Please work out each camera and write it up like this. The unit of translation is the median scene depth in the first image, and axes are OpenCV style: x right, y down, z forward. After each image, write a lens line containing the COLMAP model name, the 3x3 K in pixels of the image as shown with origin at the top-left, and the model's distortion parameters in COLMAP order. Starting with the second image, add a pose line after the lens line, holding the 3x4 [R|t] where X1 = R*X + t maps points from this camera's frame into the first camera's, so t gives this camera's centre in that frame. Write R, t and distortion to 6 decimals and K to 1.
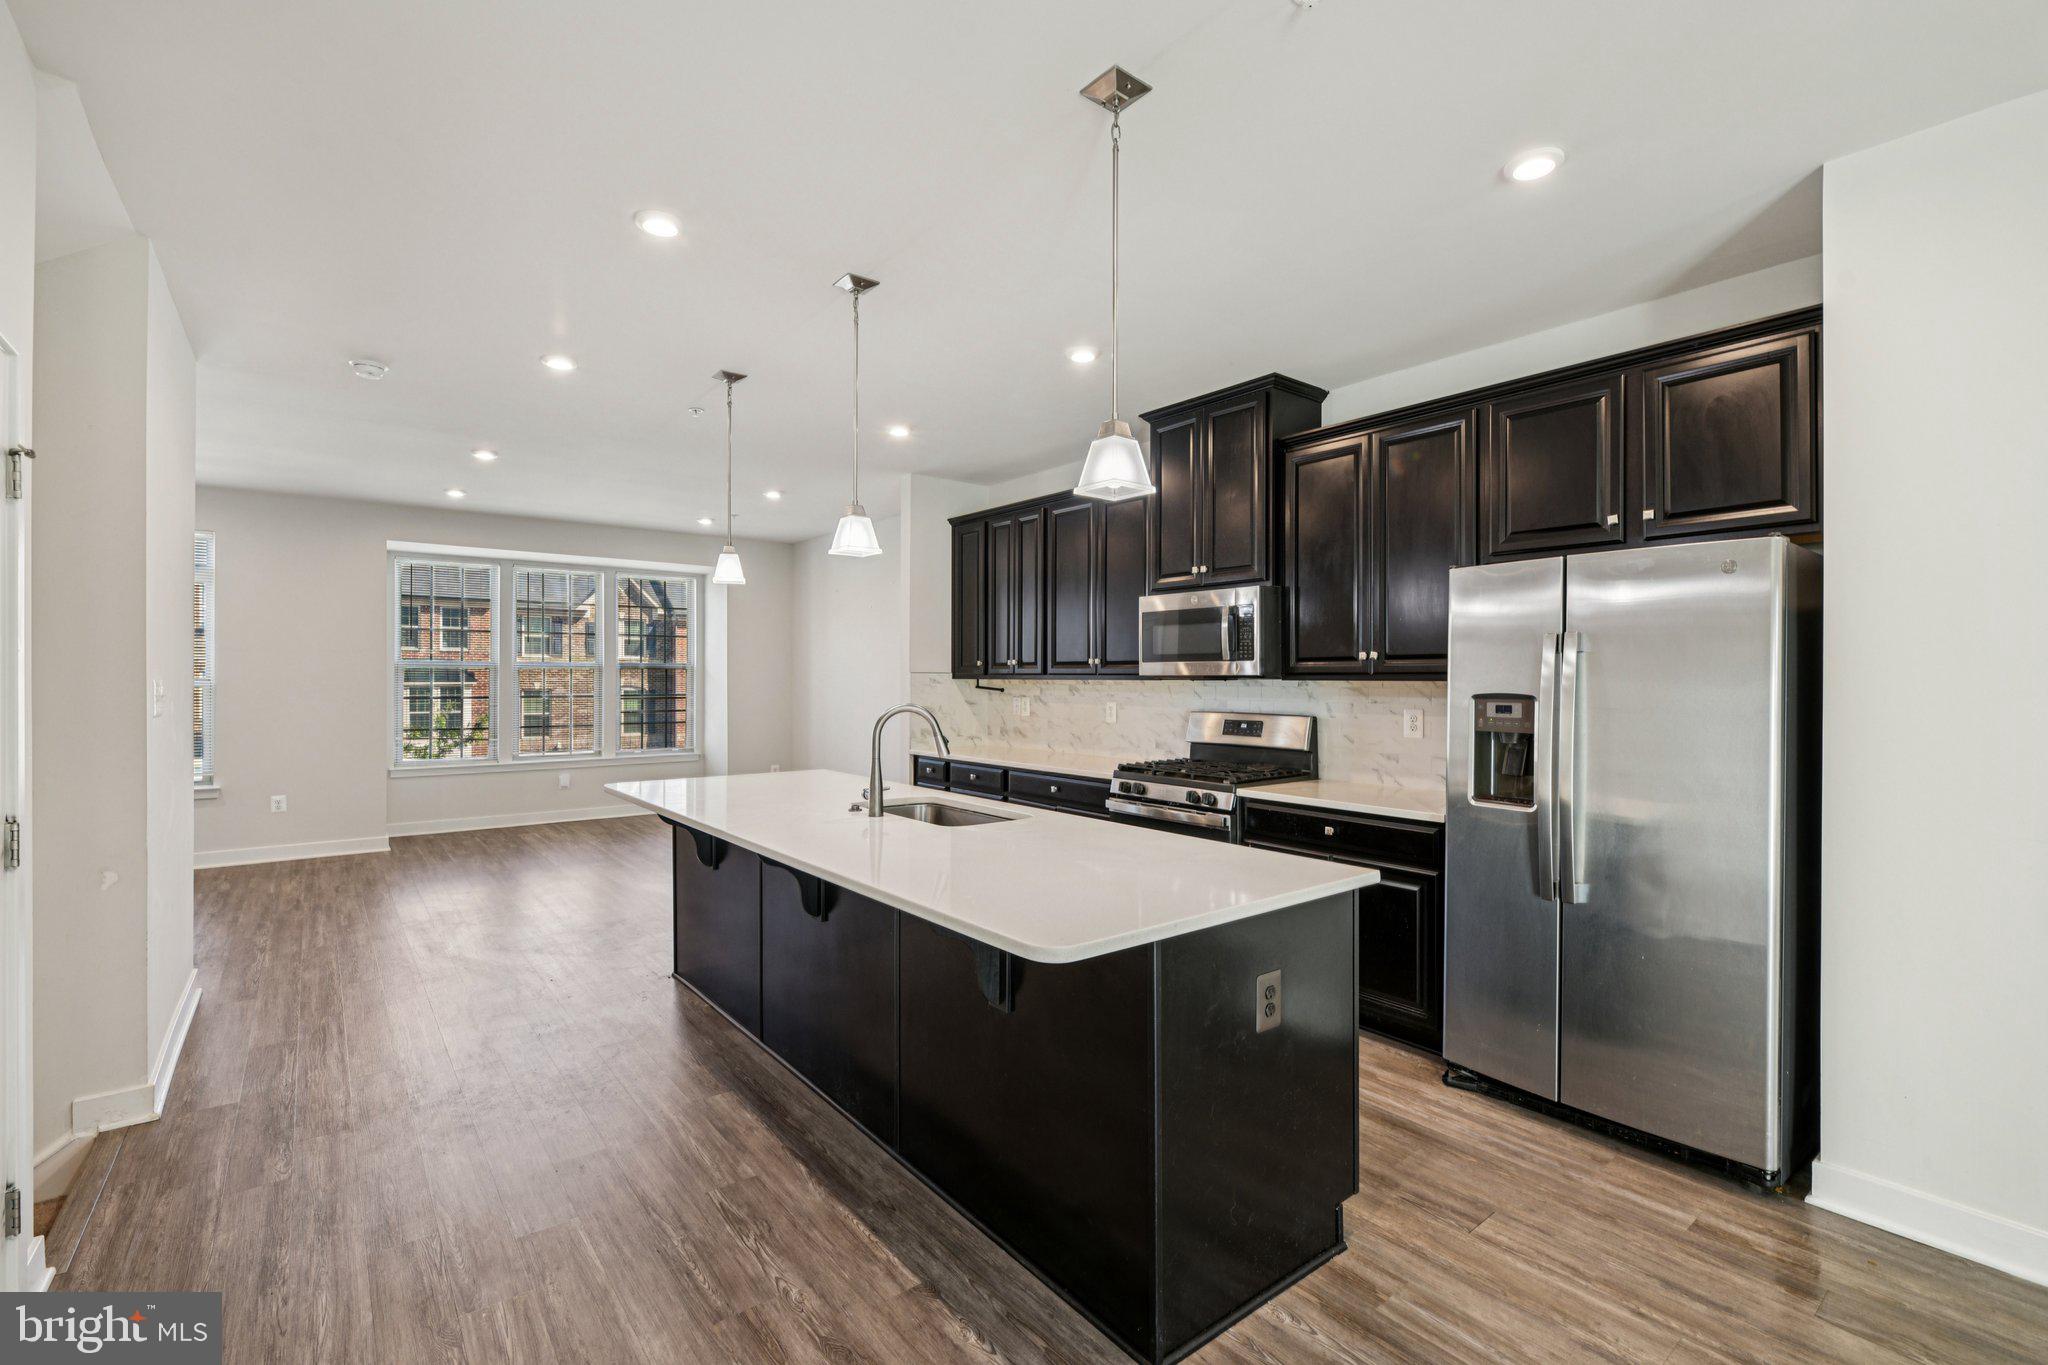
lens RADIAL K [[891.2, 0, 1024.0], [0, 891.2, 682.5], [0, 0, 1]] dist [-0.007785, 0.000015]
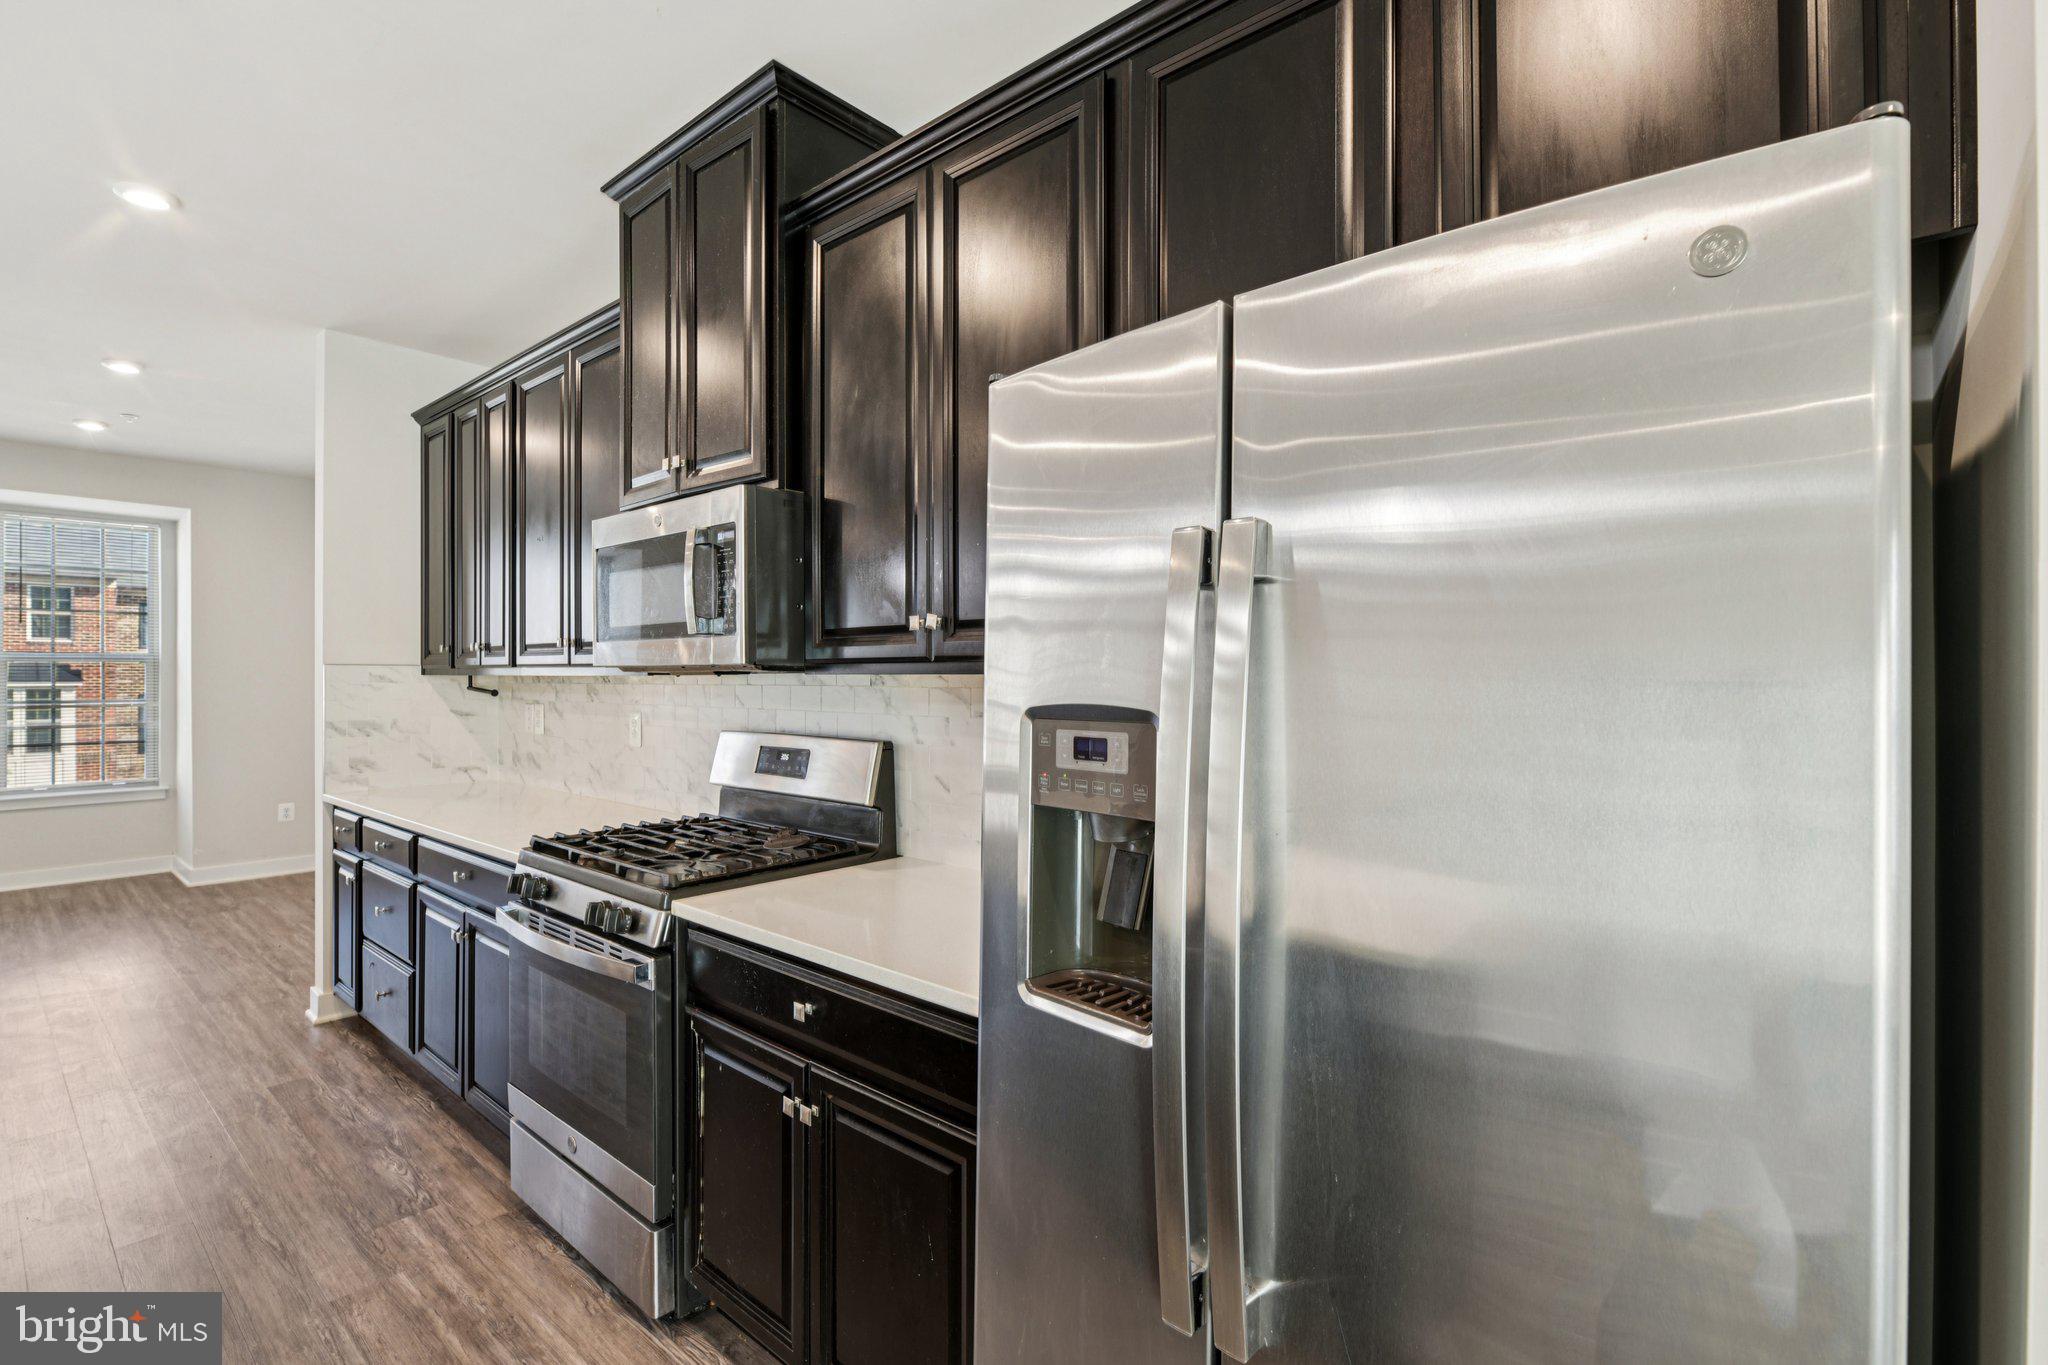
lens RADIAL K [[931.1, 0, 1014.9], [0, 931.1, 676.4], [0, 0, 1]] dist [0.001181, 0.000160]
pose [[0.983833, -0.002852, 0.179067, 0.282453], [0.003704, 0.999983, -0.004424, 0.001495], [-0.179052, 0.005016, 0.983827, 0.404809]]
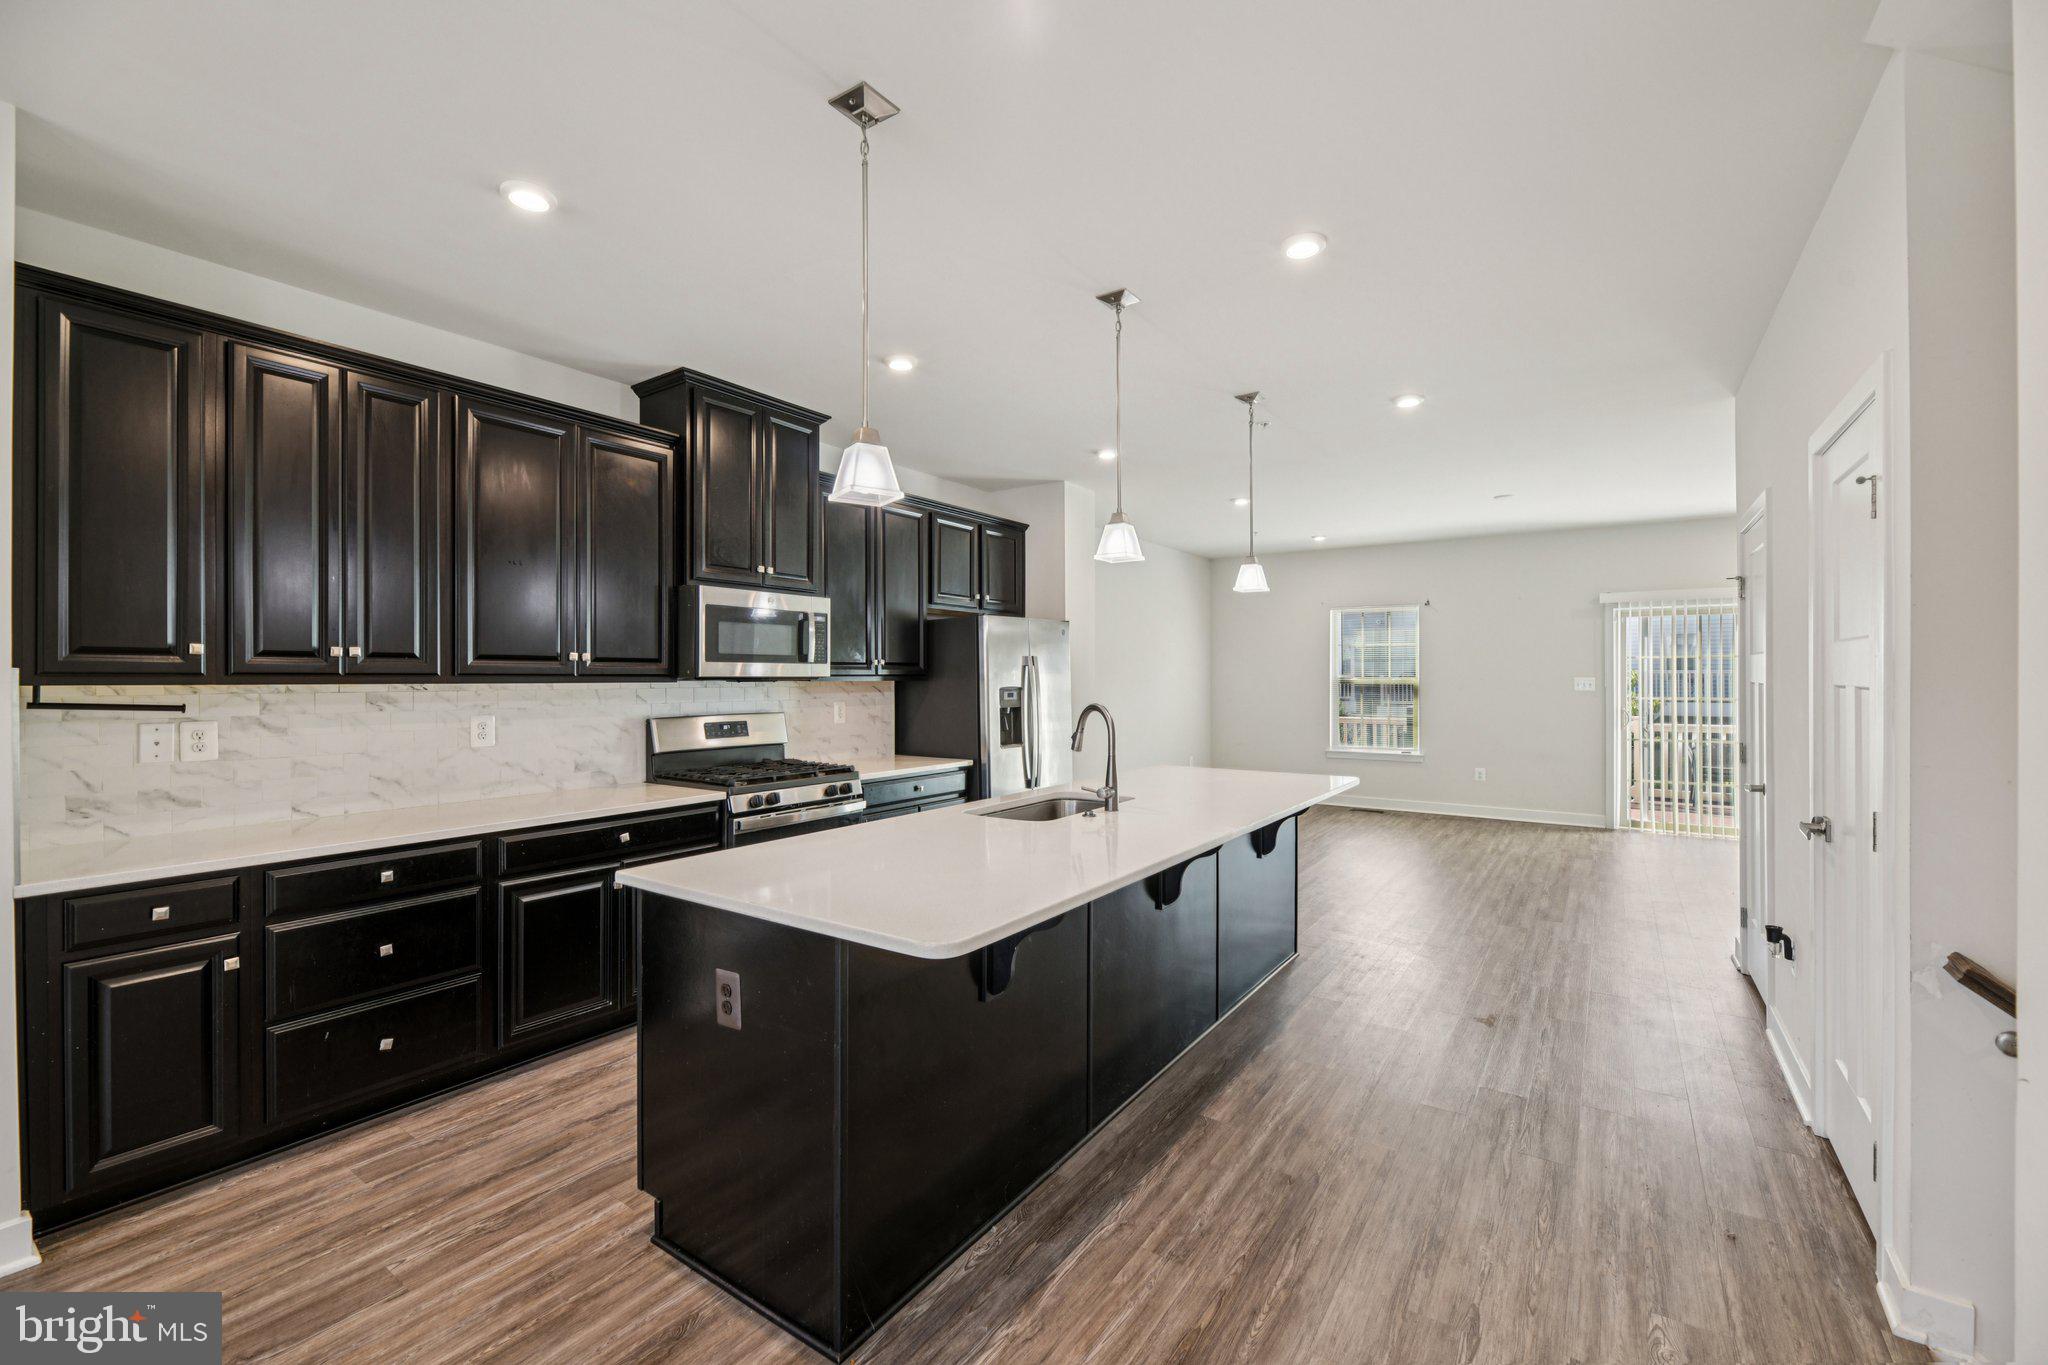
lens RADIAL K [[843.3, 0, 1034.7], [0, 843.3, 678.5], [0, 0, 1]] dist [-0.002453, -0.000499]
pose [[-0.291523, -0.002627, 0.956560, -0.748519], [0.006587, 0.999967, 0.004754, -0.008108], [-0.956541, 0.007687, -0.291496, 0.939201]]
